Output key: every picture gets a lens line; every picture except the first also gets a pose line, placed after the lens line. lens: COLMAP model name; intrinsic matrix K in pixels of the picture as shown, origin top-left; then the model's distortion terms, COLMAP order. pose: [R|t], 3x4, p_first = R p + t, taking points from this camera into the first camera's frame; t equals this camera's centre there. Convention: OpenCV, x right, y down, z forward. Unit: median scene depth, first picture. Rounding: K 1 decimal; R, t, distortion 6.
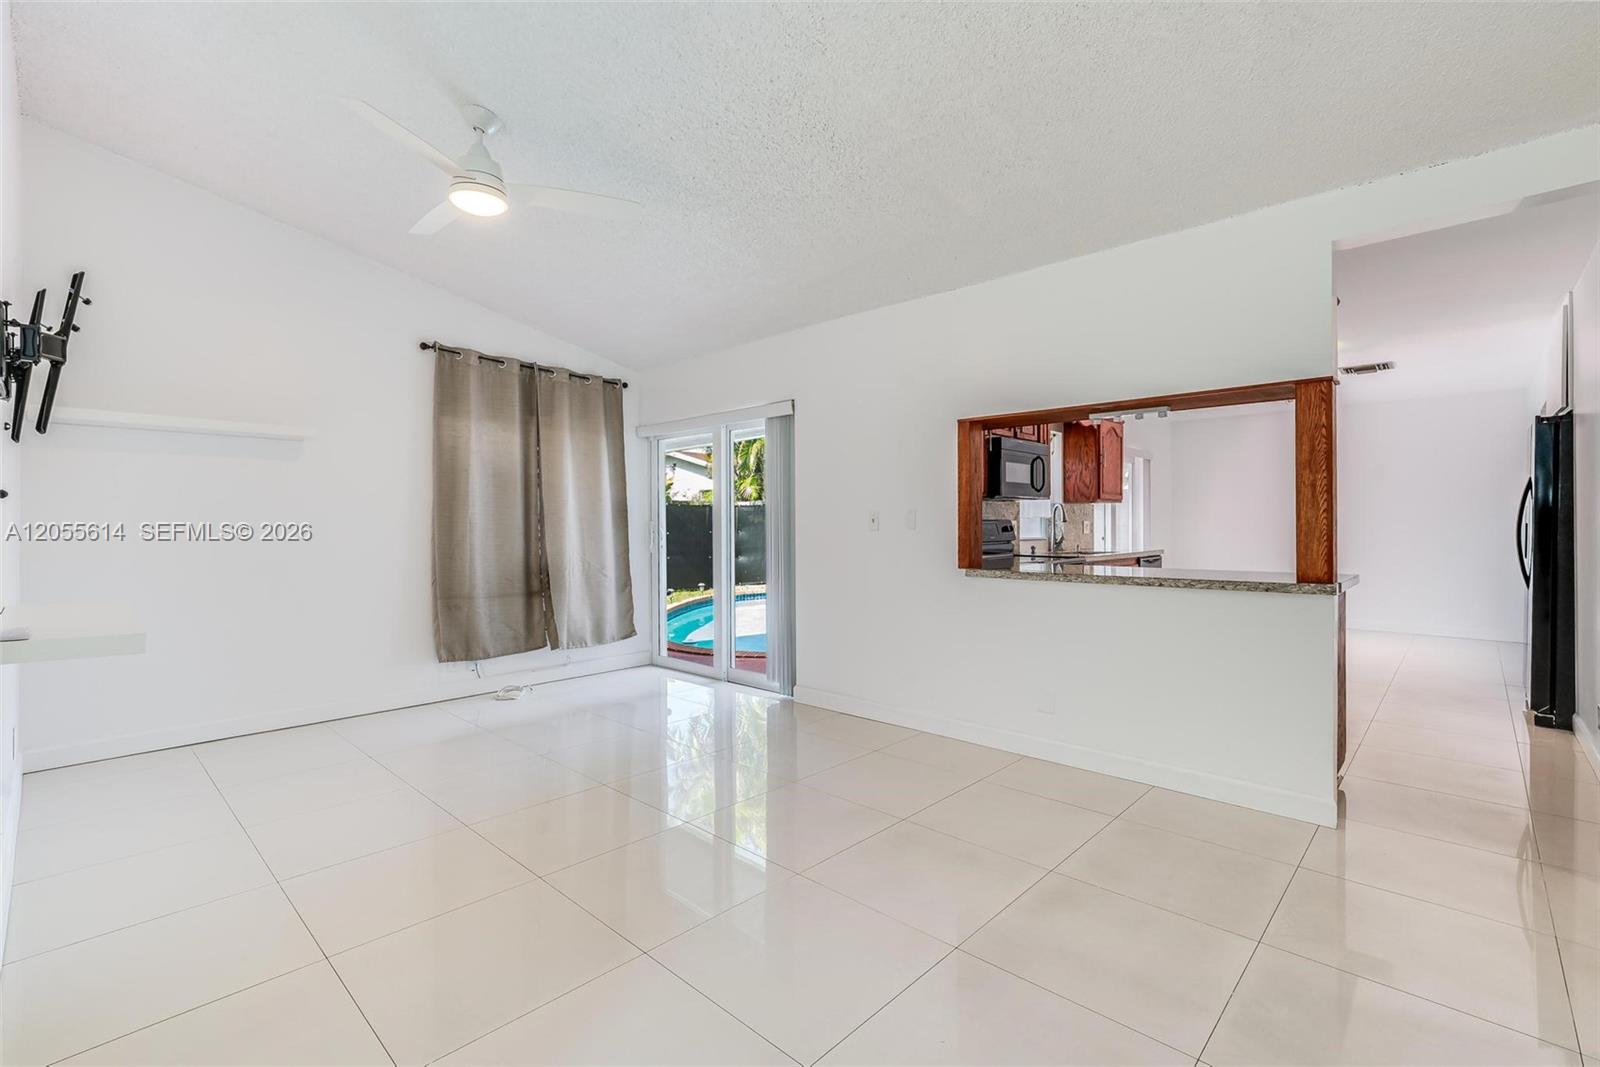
lens RADIAL K [[713.2, 0, 795.5], [0, 713.2, 522.8], [0, 0, 1]] dist [-0.001778, -0.000276]
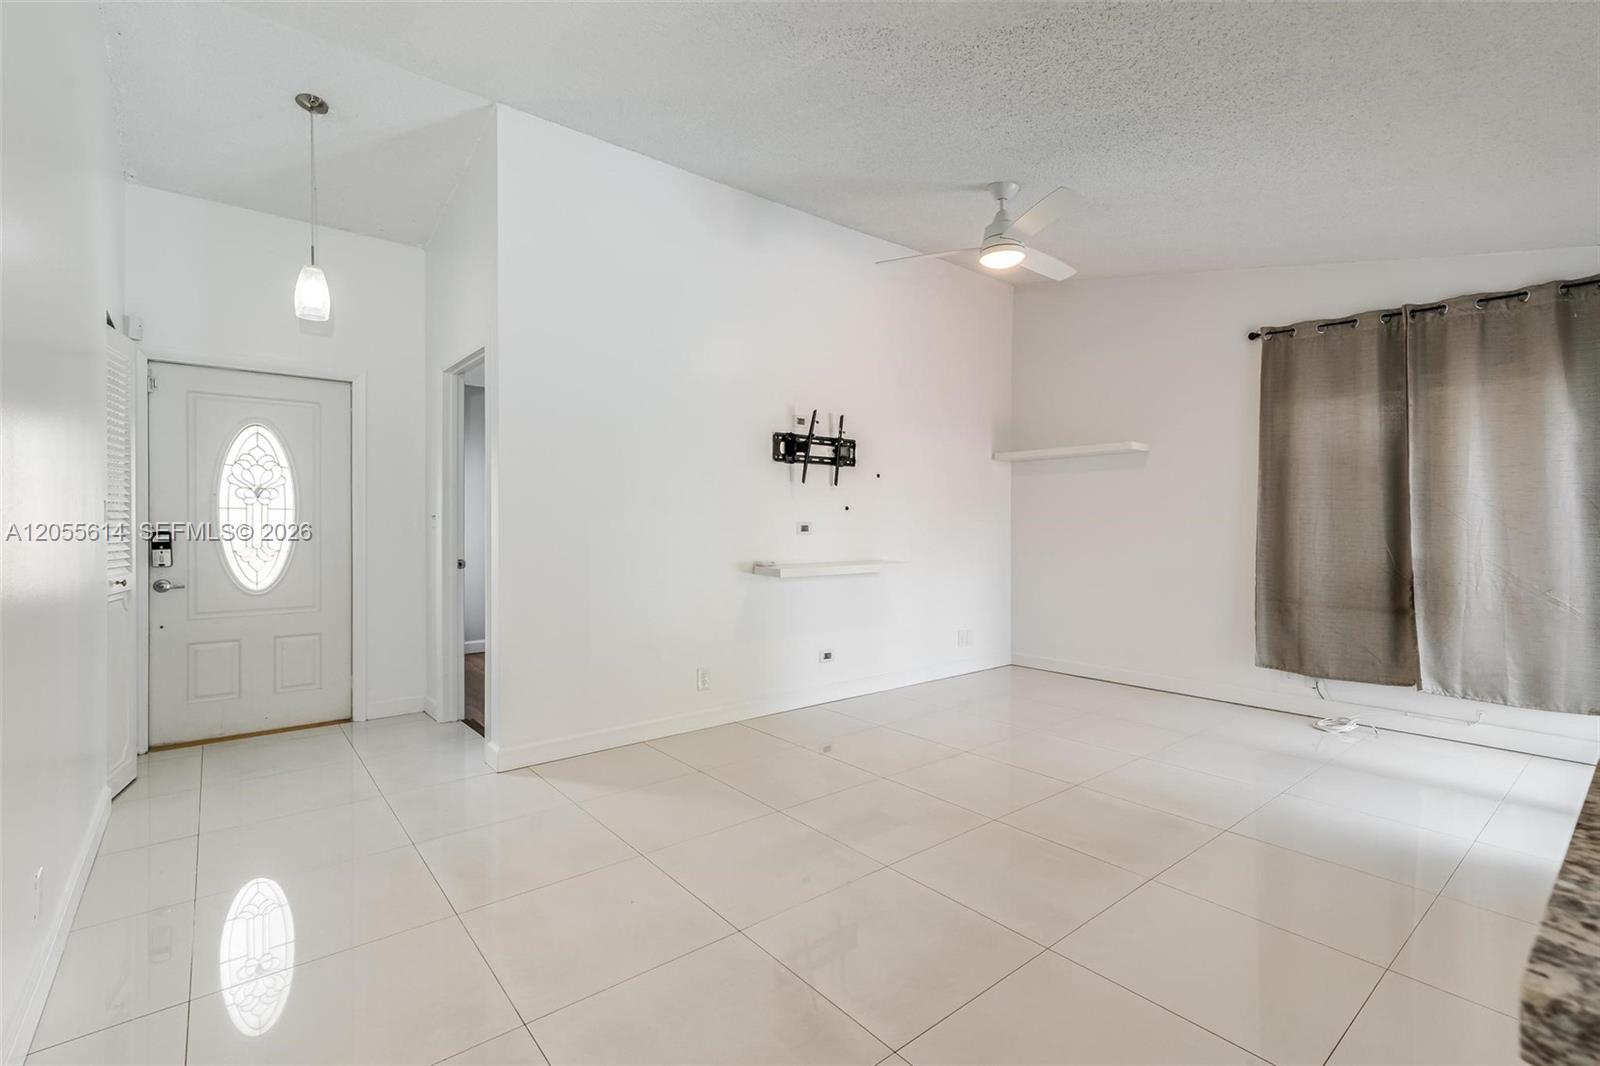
lens RADIAL K [[722.7, 0, 796.9], [0, 722.7, 535.6], [0, 0, 1]] dist [0.001389, -0.000031]
pose [[-0.130240, 0.014649, -0.991374, 0.498410], [0.002826, 0.999892, 0.014404, 0.005551], [0.991478, -0.000926, -0.130268, 0.479705]]
